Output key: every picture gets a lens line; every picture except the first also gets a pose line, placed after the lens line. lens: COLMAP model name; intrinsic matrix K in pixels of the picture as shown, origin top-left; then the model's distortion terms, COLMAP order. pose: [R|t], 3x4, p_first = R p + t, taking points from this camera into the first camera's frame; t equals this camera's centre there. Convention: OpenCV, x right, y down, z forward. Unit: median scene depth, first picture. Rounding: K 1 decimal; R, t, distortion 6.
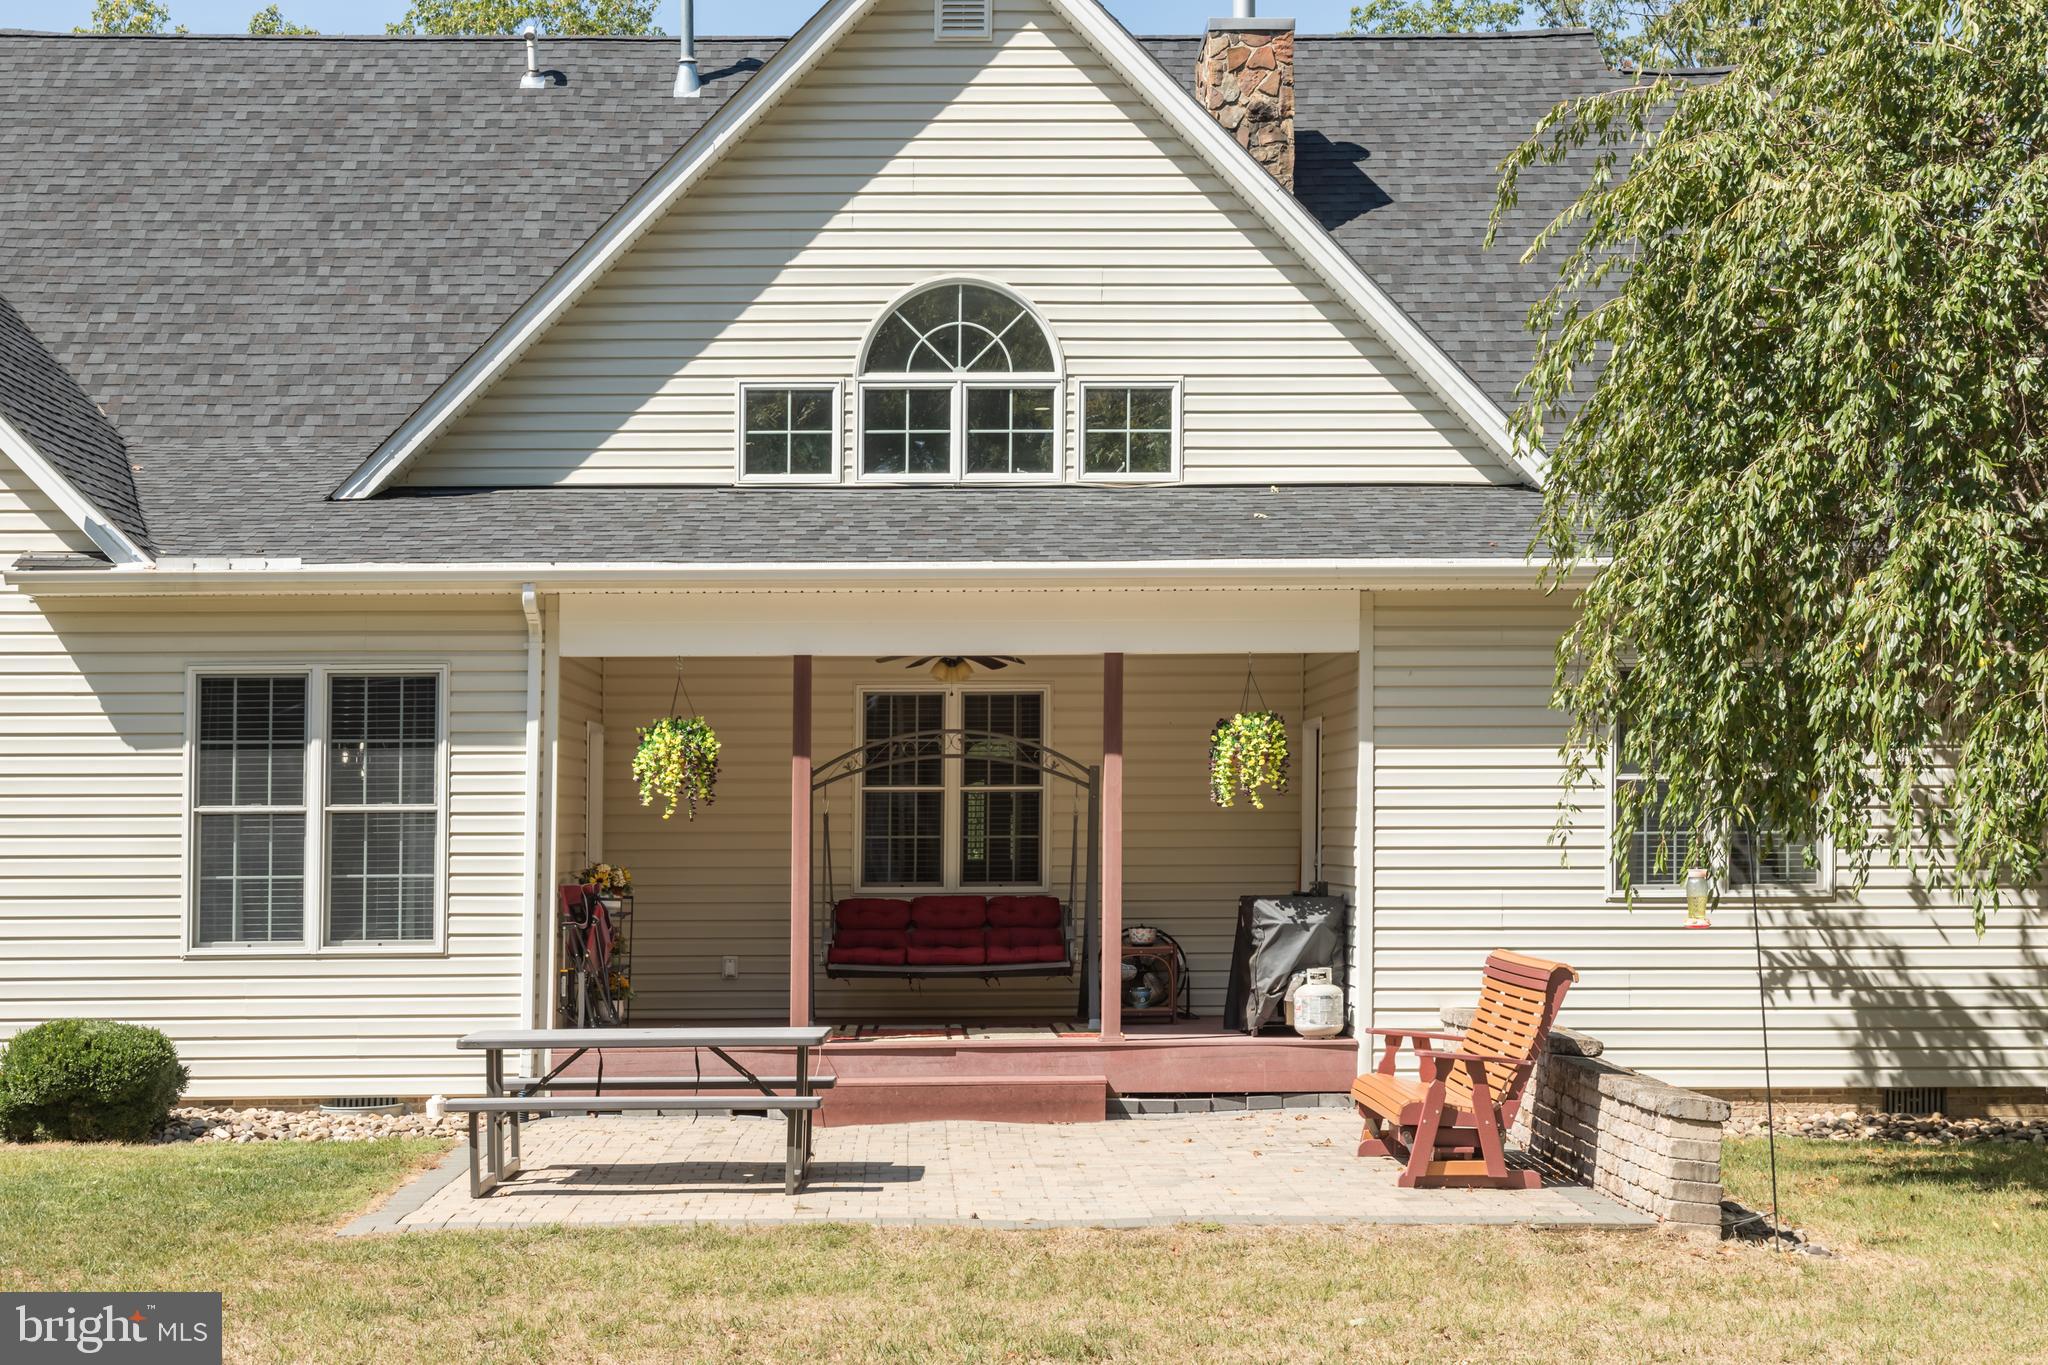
lens RADIAL K [[2956.5, 0, 1023.4], [0, 2956.5, 797.4], [0, 0, 1]] dist [0.027622, -0.024925]
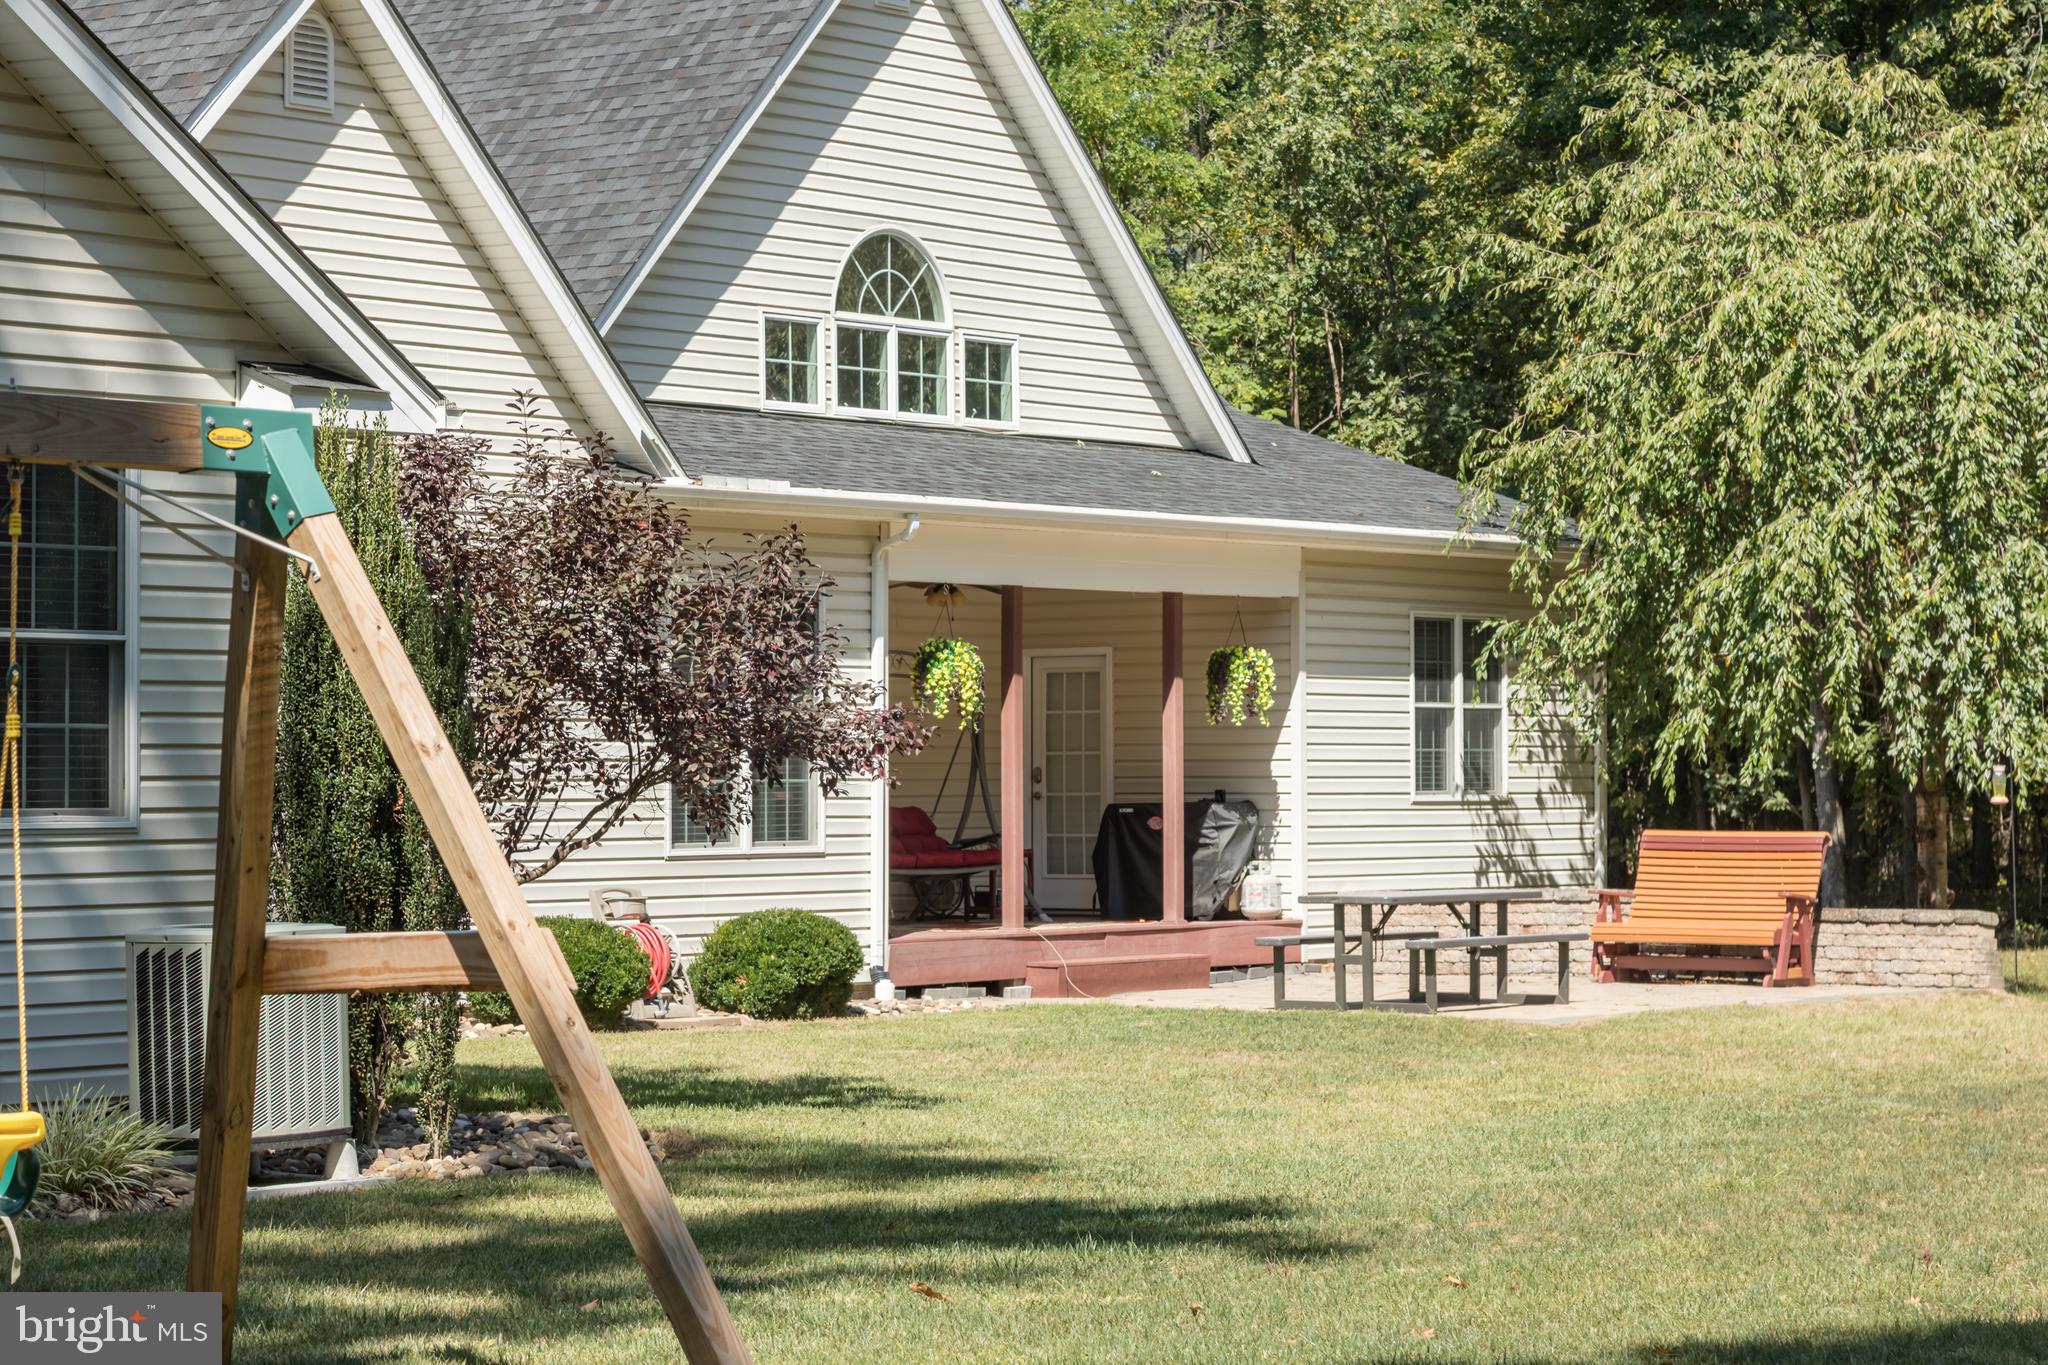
lens RADIAL K [[5042.2, 0, 906.4], [0, 5042.2, 646.3], [0, 0, 1]] dist [0.008167, -0.540566]
pose [[0.631549, 0.023856, 0.774969, -1.437224], [-0.011316, 0.999704, -0.021552, 0.015287], [-0.775254, 0.004842, 0.631632, -0.159379]]
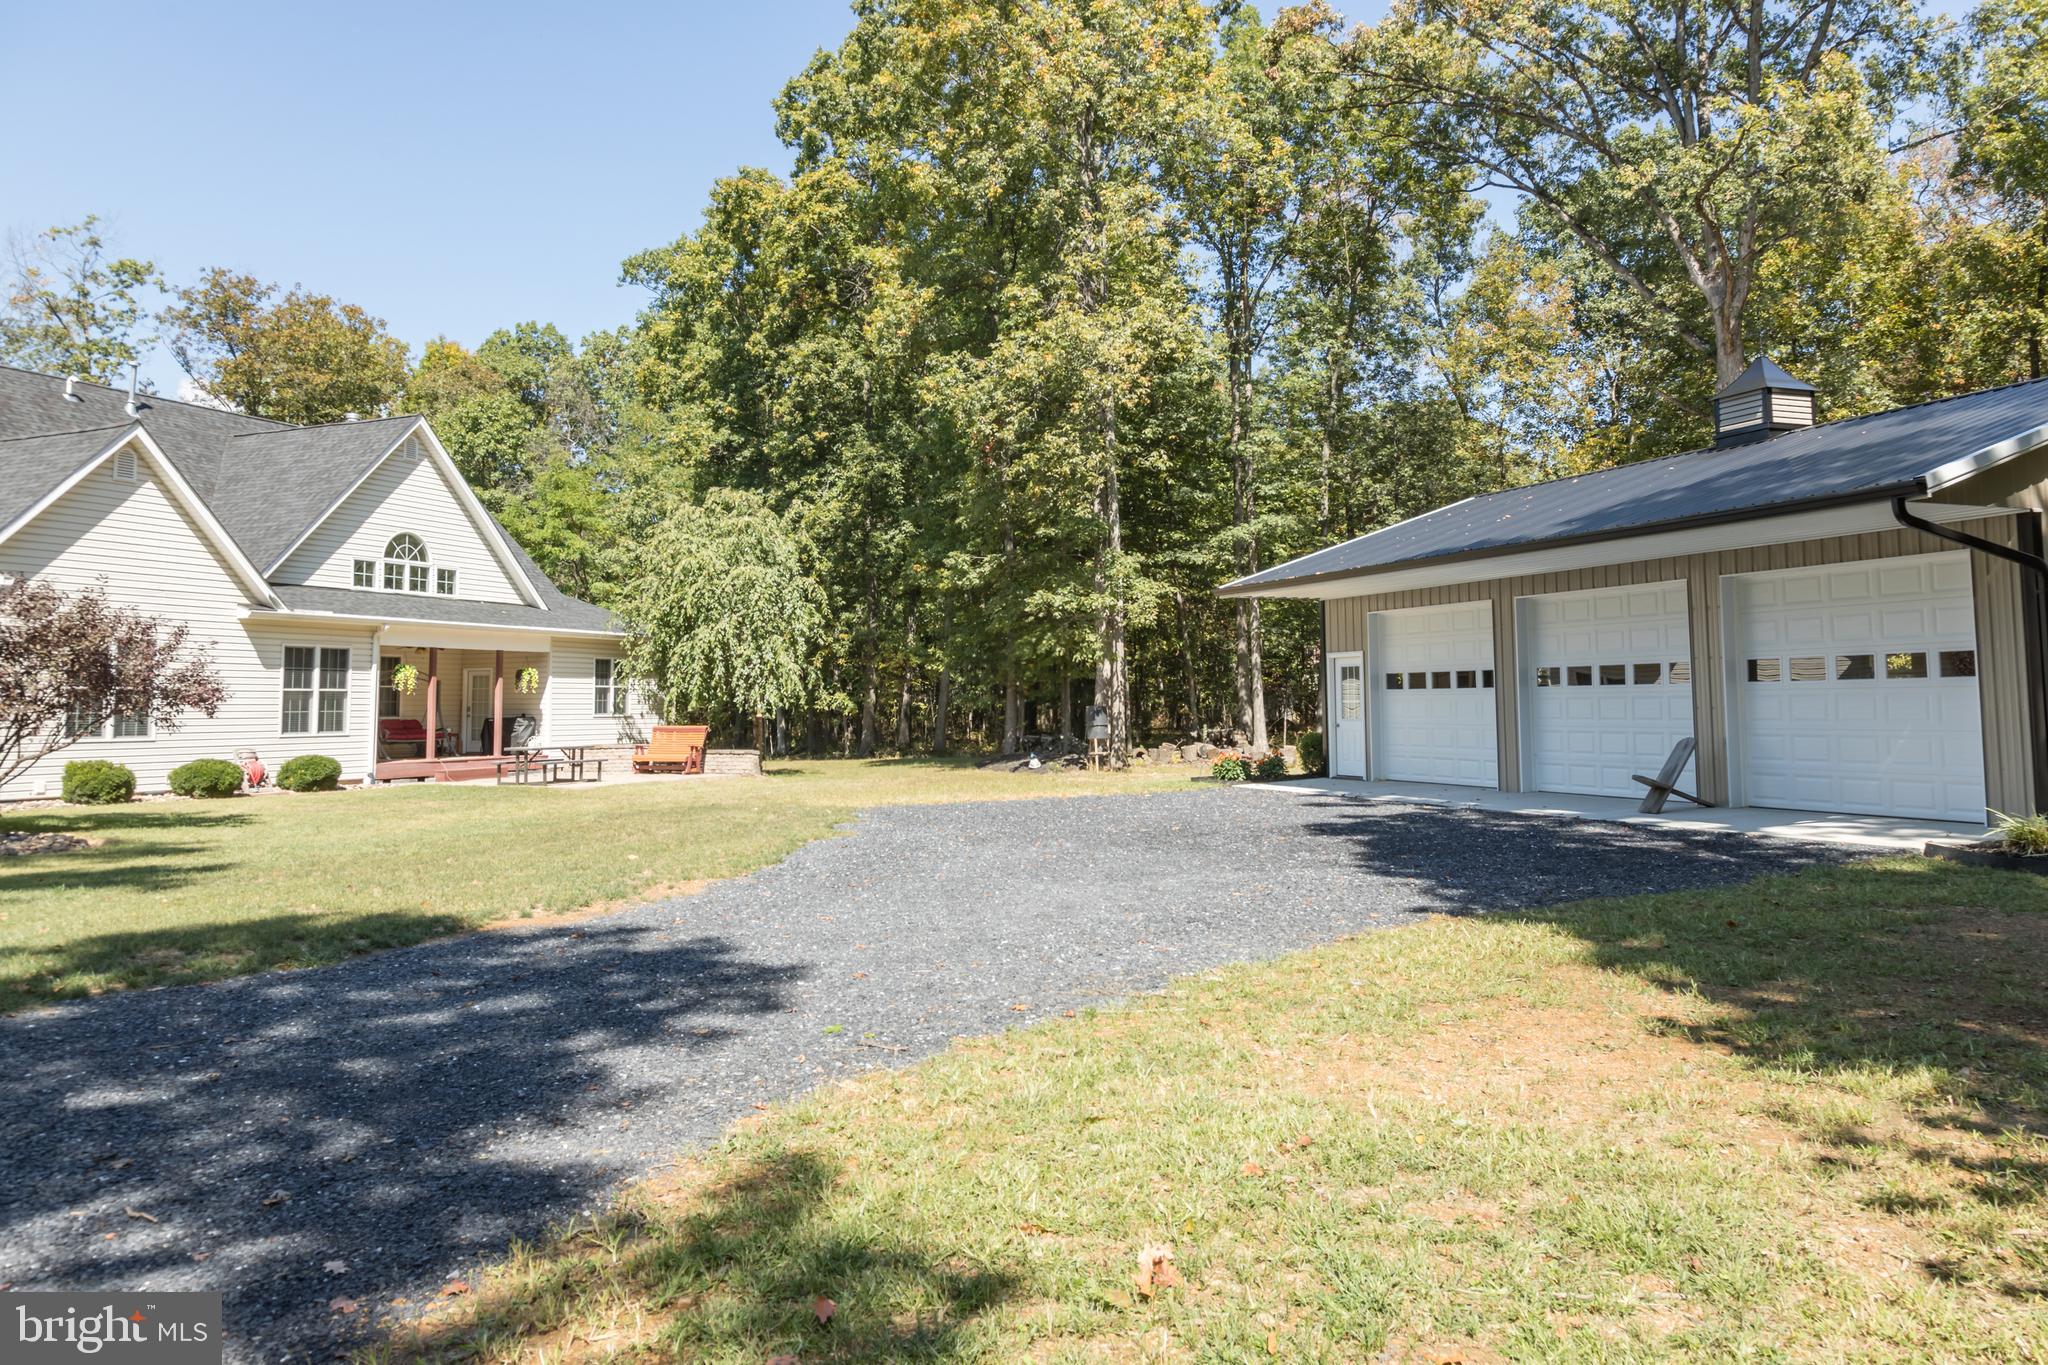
lens RADIAL K [[1449.5, 0, 1034.7], [0, 1449.5, 579.1], [0, 0, 1]] dist [0.001059, 0.003401]
pose [[0.407708, 0.083607, 0.909277, -1.212769], [-0.007439, 0.996070, -0.088252, 0.015296], [-0.913082, 0.029217, 0.406727, -0.301199]]
